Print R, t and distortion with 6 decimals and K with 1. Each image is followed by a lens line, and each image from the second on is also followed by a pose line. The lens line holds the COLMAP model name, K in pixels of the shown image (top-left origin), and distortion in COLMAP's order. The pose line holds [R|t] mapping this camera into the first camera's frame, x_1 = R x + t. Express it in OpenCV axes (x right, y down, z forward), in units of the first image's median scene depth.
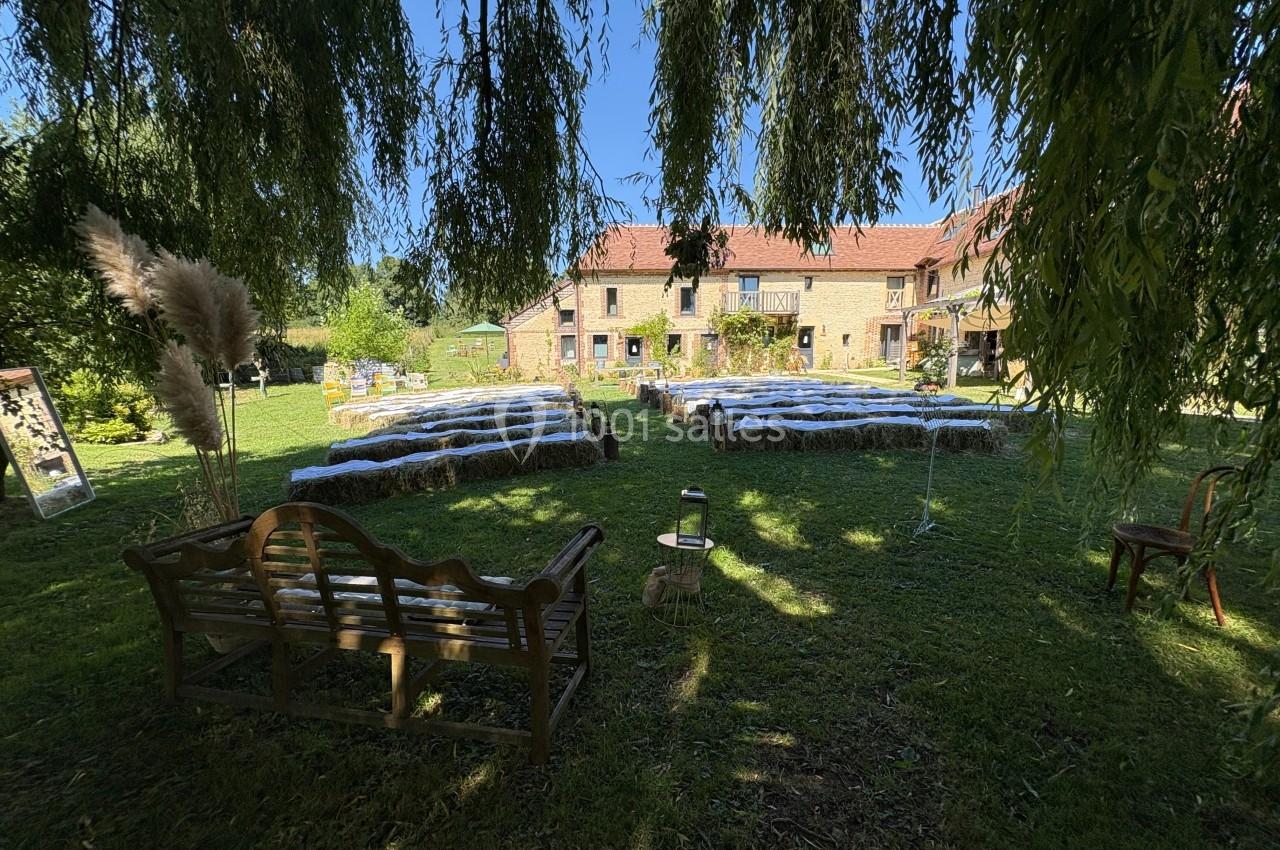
lens RADIAL K [[510.9, 0, 636.0], [0, 510.9, 424.7], [0, 0, 1]] dist [-0.000150, 0.000151]
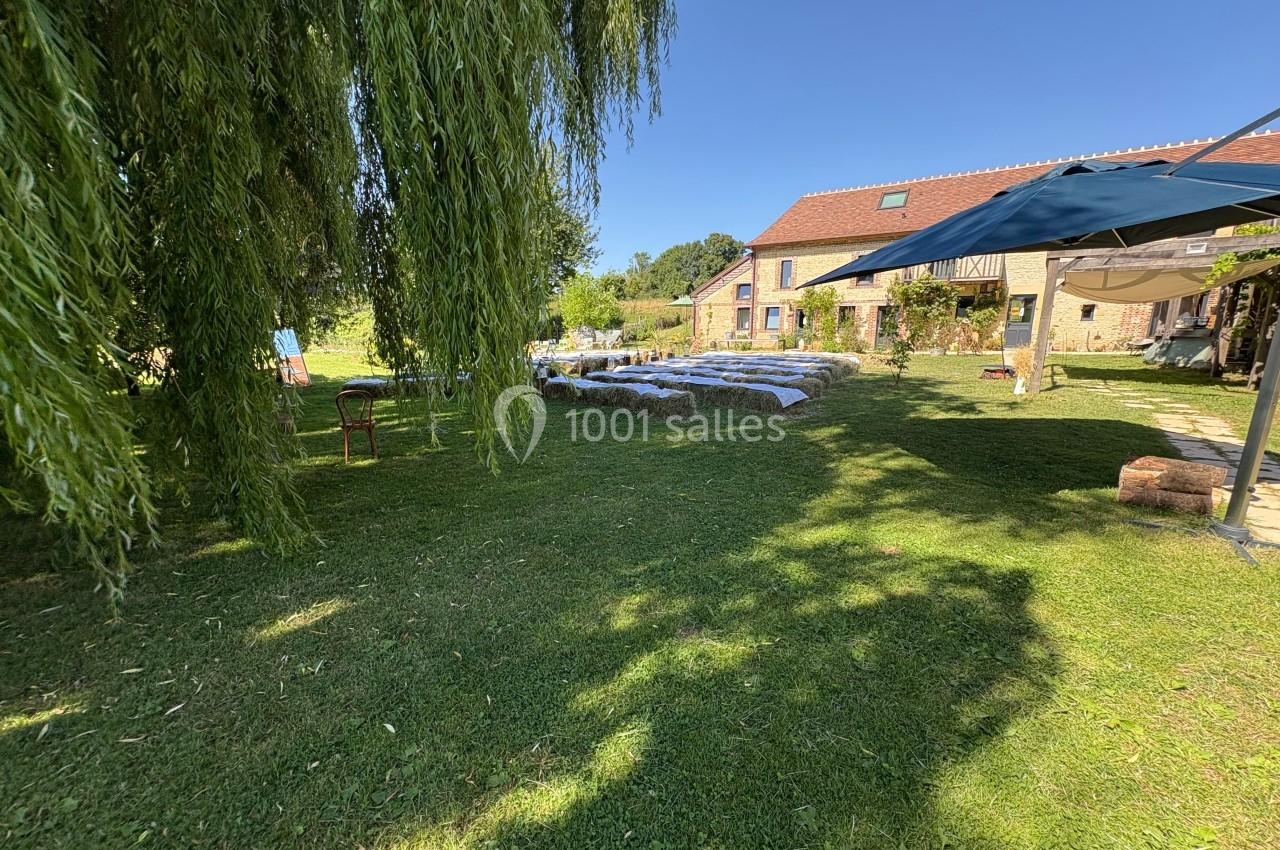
lens RADIAL K [[510.9, 0, 636.0], [0, 510.9, 424.7], [0, 0, 1]] dist [-0.000150, 0.000151]
pose [[0.787066, 0.133919, -0.602157, 0.370189], [-0.096799, 0.990870, 0.093845, -0.009313], [0.609227, -0.015574, 0.792843, 0.002511]]
